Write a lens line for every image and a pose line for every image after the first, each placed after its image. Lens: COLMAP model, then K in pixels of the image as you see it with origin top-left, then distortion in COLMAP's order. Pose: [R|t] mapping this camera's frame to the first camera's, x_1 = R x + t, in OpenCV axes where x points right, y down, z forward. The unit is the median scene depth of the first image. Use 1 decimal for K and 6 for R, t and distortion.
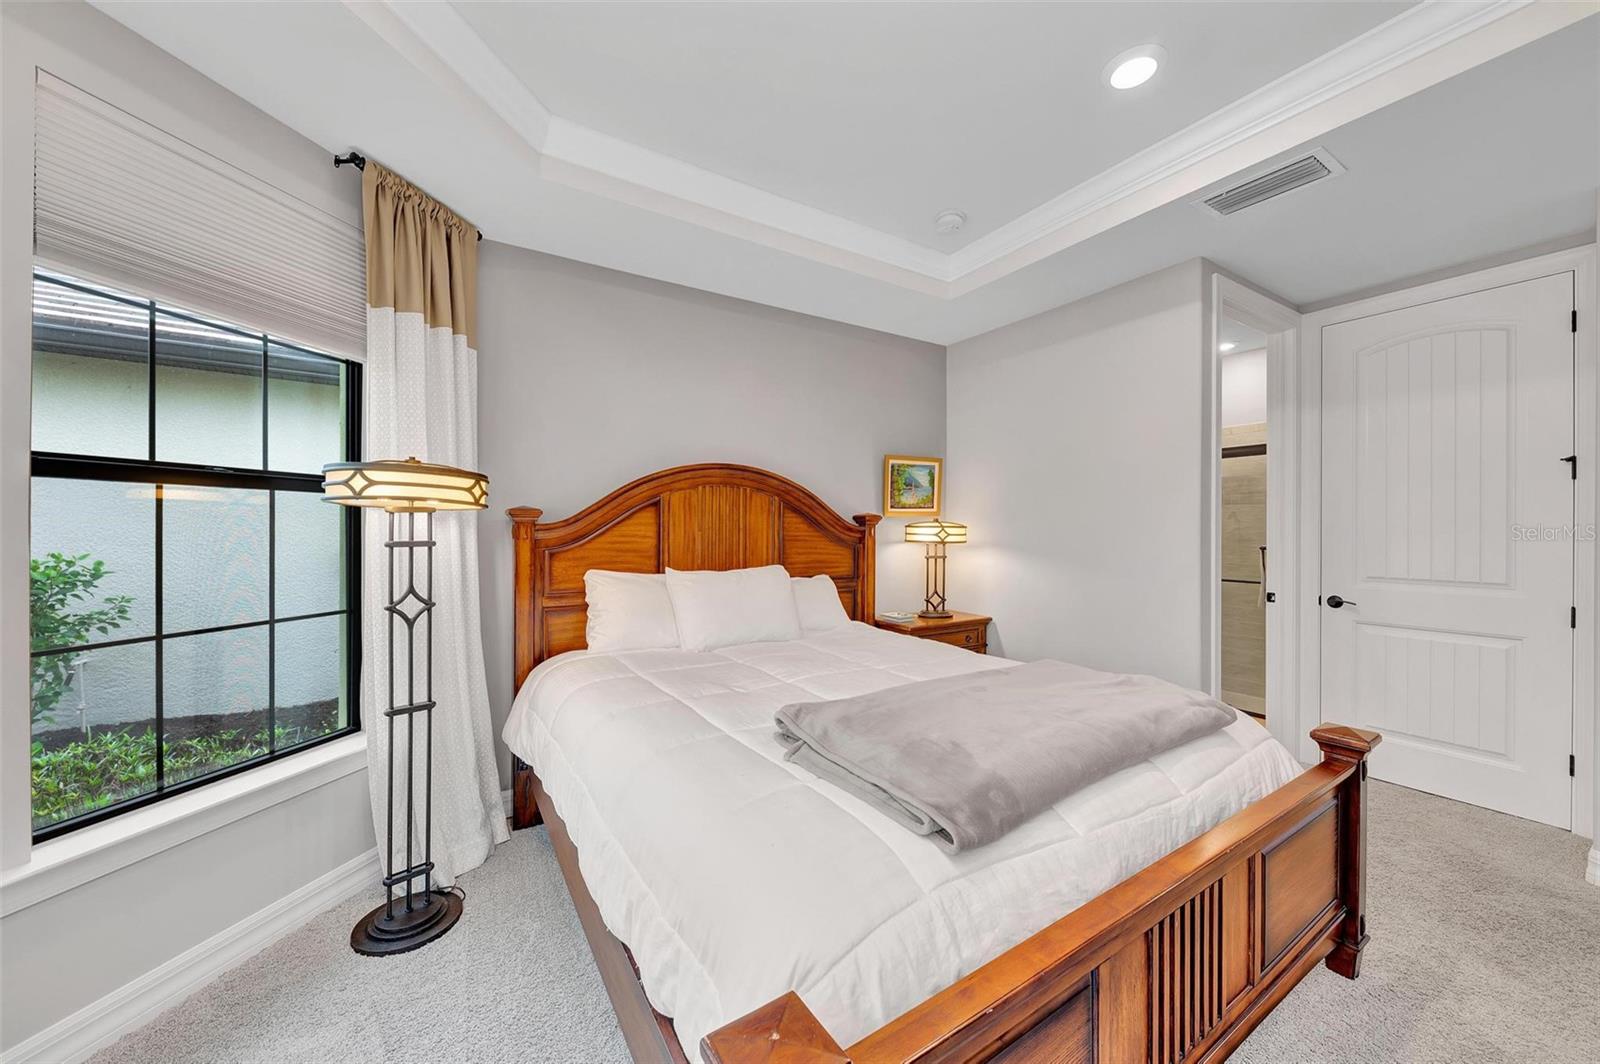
lens RADIAL K [[577.8, 0, 802.4], [0, 577.8, 529.7], [0, 0, 1]] dist [-0.000611, -0.000214]
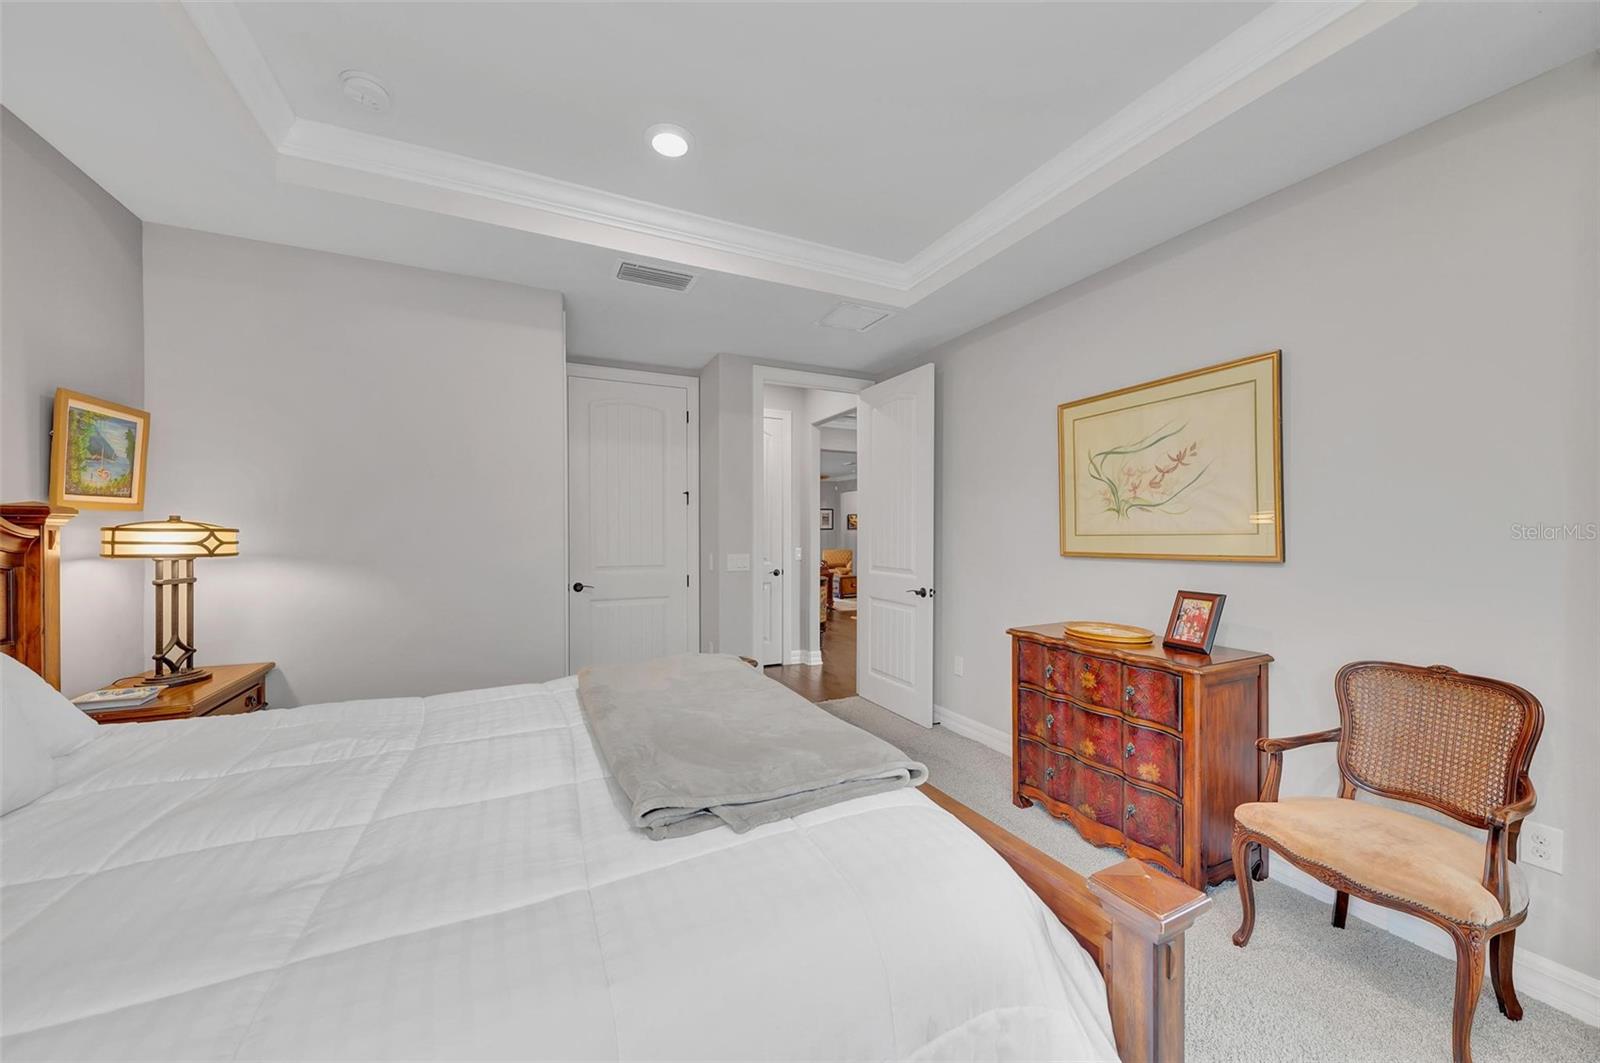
lens RADIAL K [[577.8, 0, 802.4], [0, 577.8, 529.2], [0, 0, 1]] dist [-0.000611, -0.000214]
pose [[0.105774, 0.001075, 0.994390, -0.287426], [0.003019, 0.999994, -0.001402, -0.003079], [-0.994386, 0.003151, 0.105770, 0.301704]]
